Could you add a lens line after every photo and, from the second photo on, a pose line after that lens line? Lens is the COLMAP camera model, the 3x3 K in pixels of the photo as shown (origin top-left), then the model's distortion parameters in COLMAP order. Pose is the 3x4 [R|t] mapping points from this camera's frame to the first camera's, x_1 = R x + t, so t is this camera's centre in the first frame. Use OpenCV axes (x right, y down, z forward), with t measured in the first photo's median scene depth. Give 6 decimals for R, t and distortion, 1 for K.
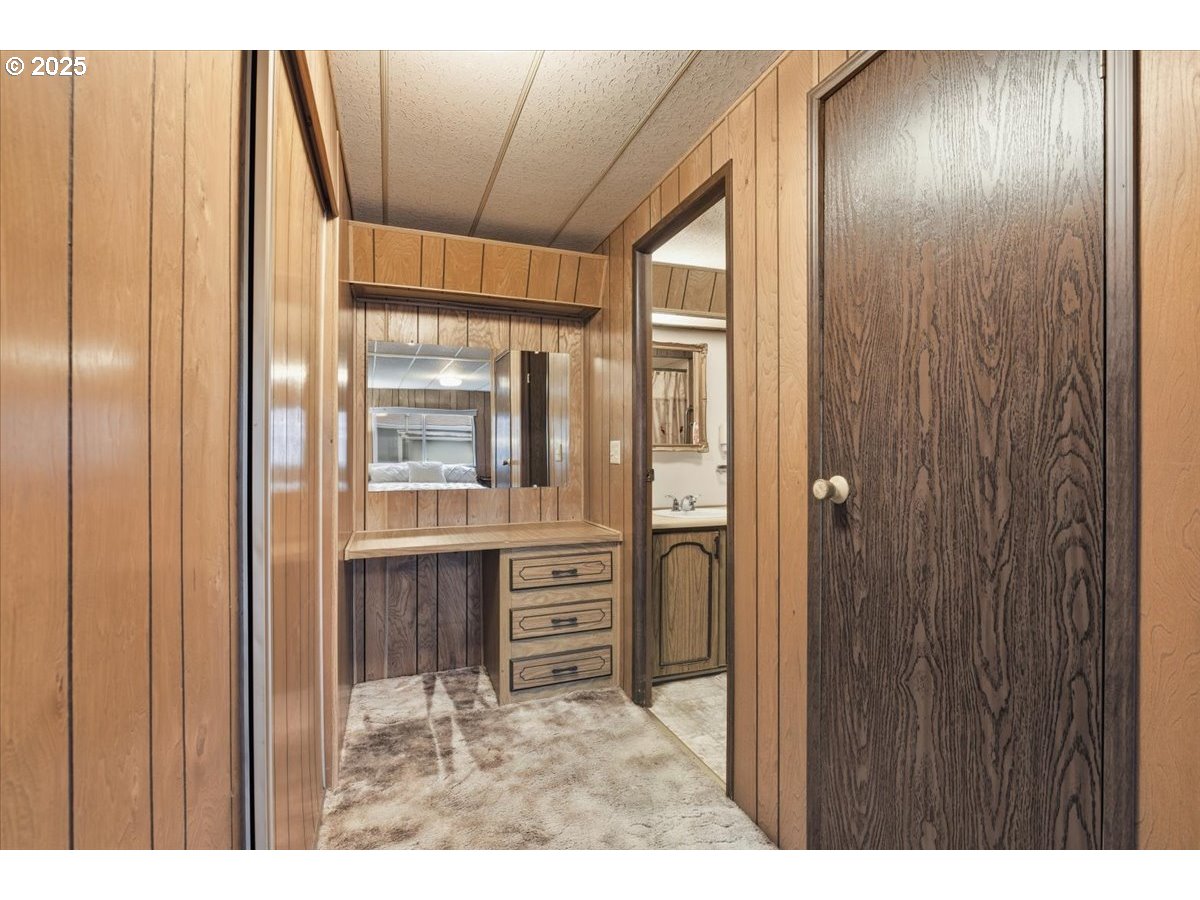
lens RADIAL K [[549.6, 0, 600.0], [0, 549.6, 450.0], [0, 0, 1]] dist [-0.002146, -0.000101]
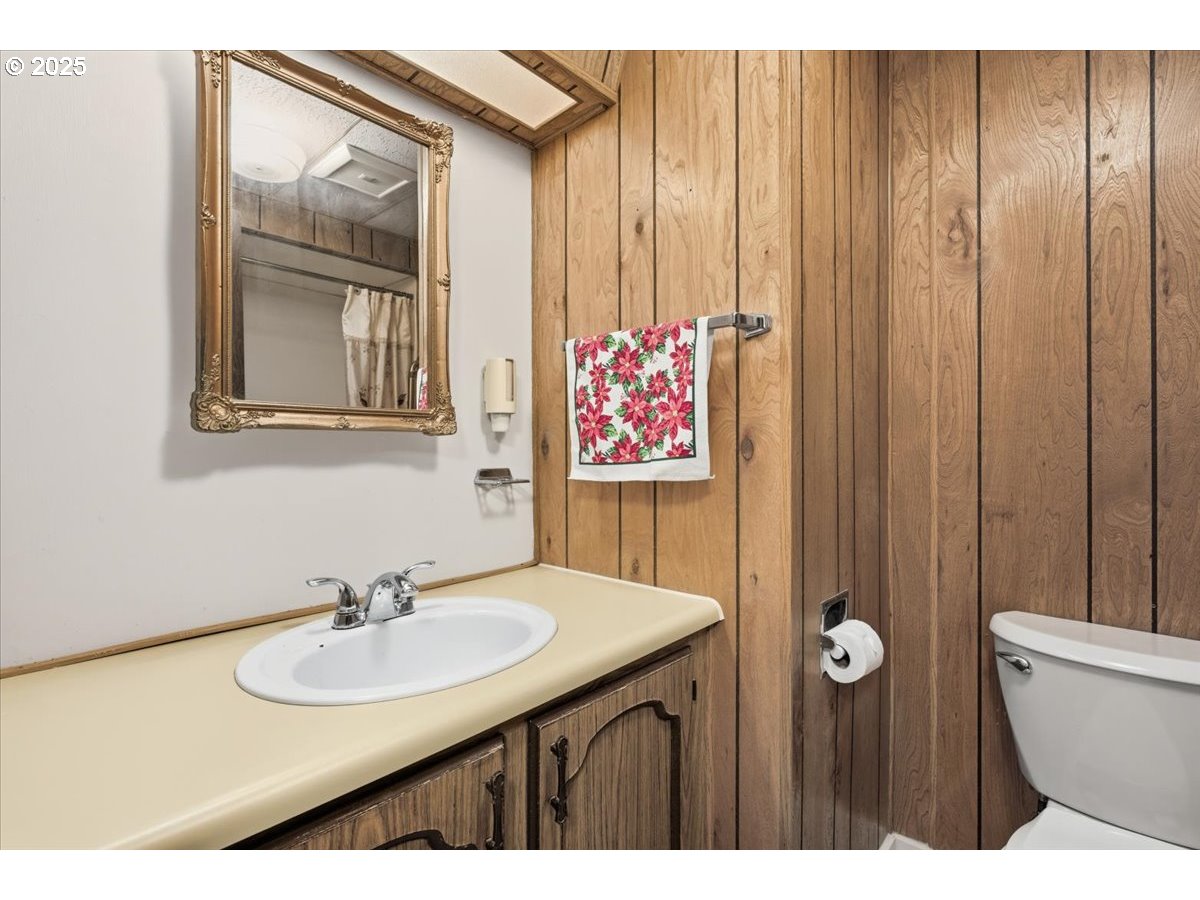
lens RADIAL K [[549.6, 0, 600.0], [0, 549.6, 450.0], [0, 0, 1]] dist [-0.002146, -0.000101]
pose [[0.896393, -0.001981, 0.443255, 0.123282], [-0.002093, 0.999960, 0.008702, 0.010751], [-0.443255, -0.008728, 0.896353, 0.638255]]
